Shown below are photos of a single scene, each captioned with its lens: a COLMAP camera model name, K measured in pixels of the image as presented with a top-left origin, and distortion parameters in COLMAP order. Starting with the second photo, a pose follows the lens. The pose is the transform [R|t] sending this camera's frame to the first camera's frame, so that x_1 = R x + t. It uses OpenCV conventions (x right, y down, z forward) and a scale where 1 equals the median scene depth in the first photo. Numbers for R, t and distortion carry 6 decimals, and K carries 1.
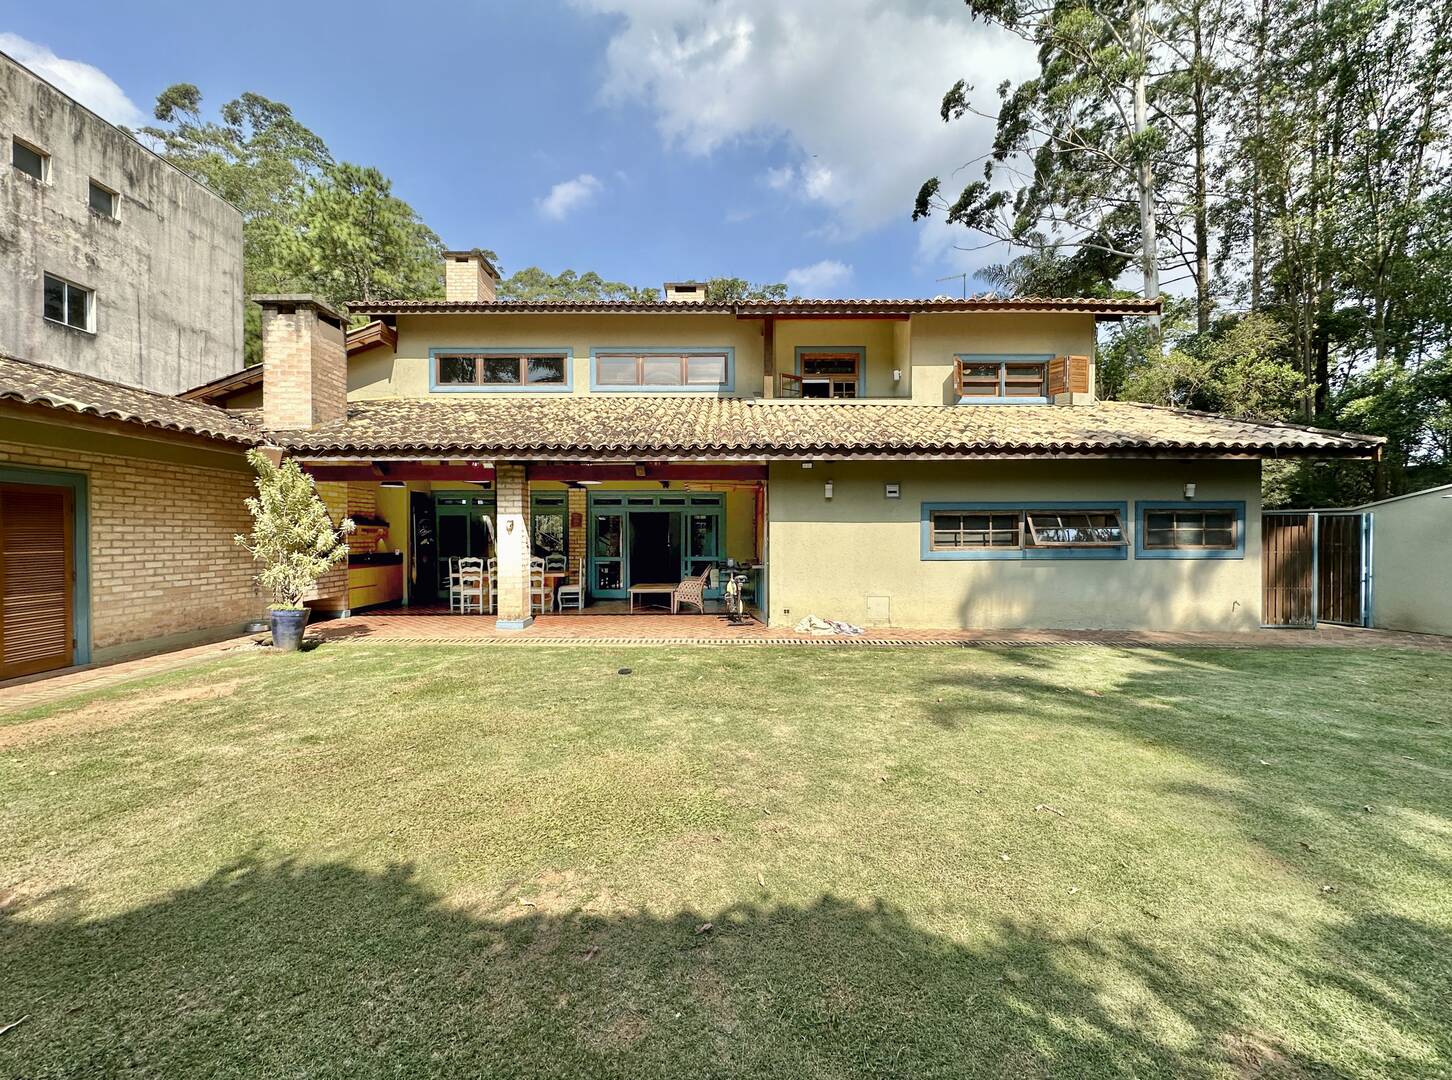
lens RADIAL K [[585.5, 0, 725.2], [0, 585.5, 539.3], [0, 0, 1]] dist [0.000728, -0.000115]
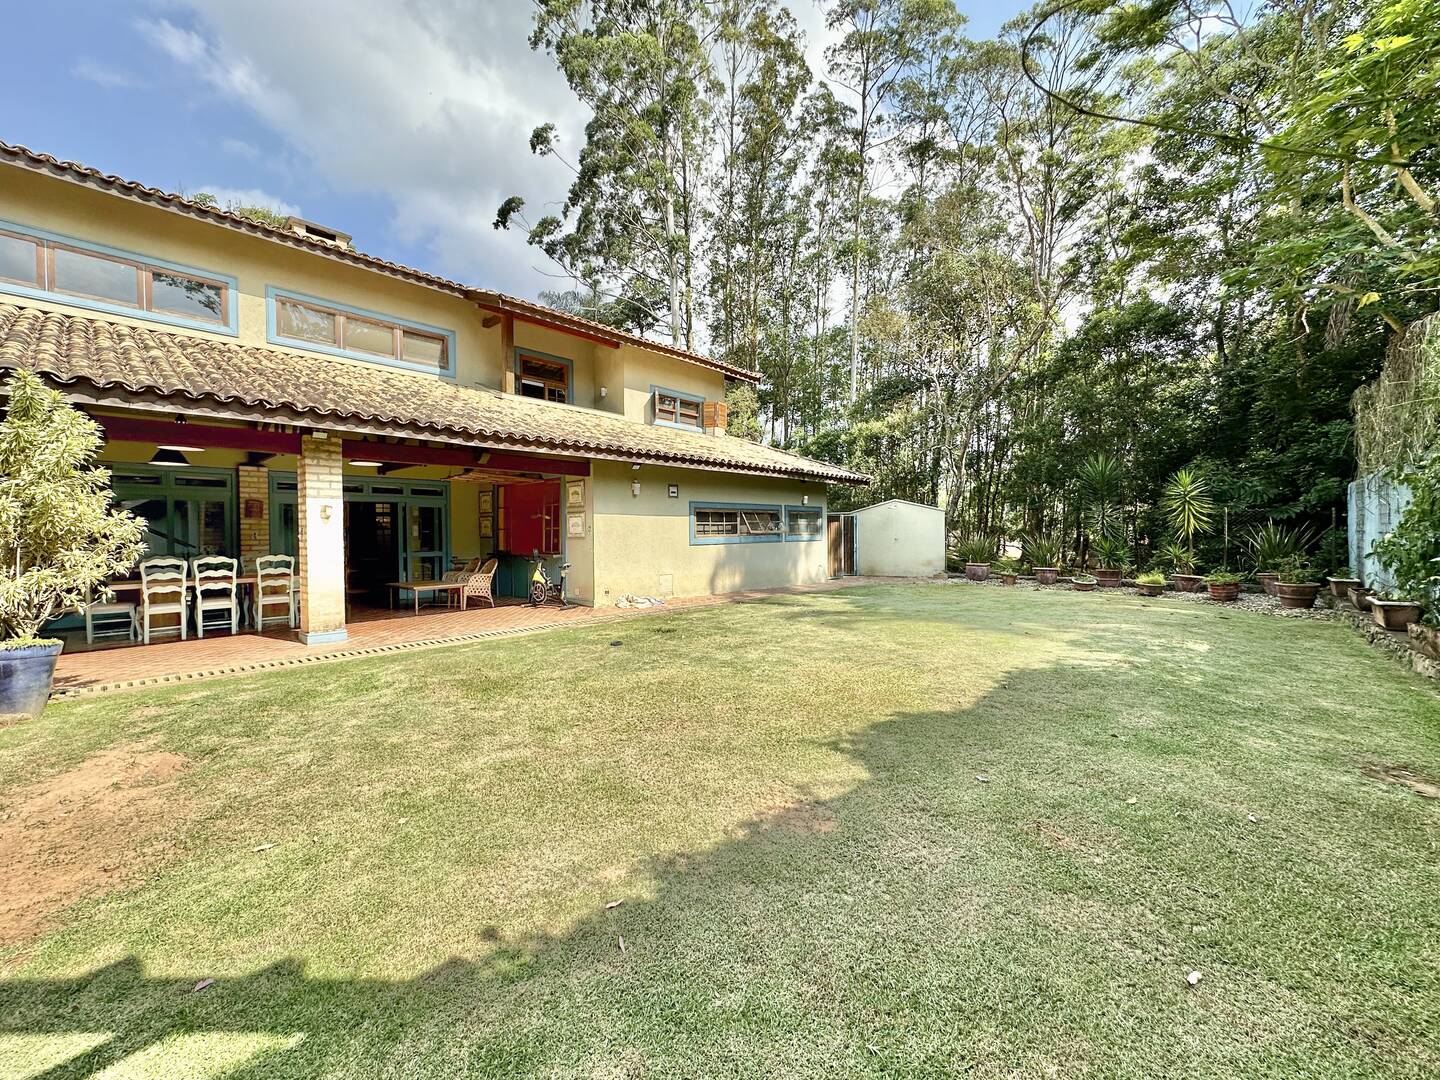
lens RADIAL K [[575.5, 0, 720.9], [0, 575.5, 540.1], [0, 0, 1]] dist [-0.003261, 0.000880]
pose [[0.671284, -0.015290, 0.741043, -0.573238], [0.013586, 0.999873, 0.008323, 0.014327], [-0.741076, 0.004481, 0.671406, 0.077432]]
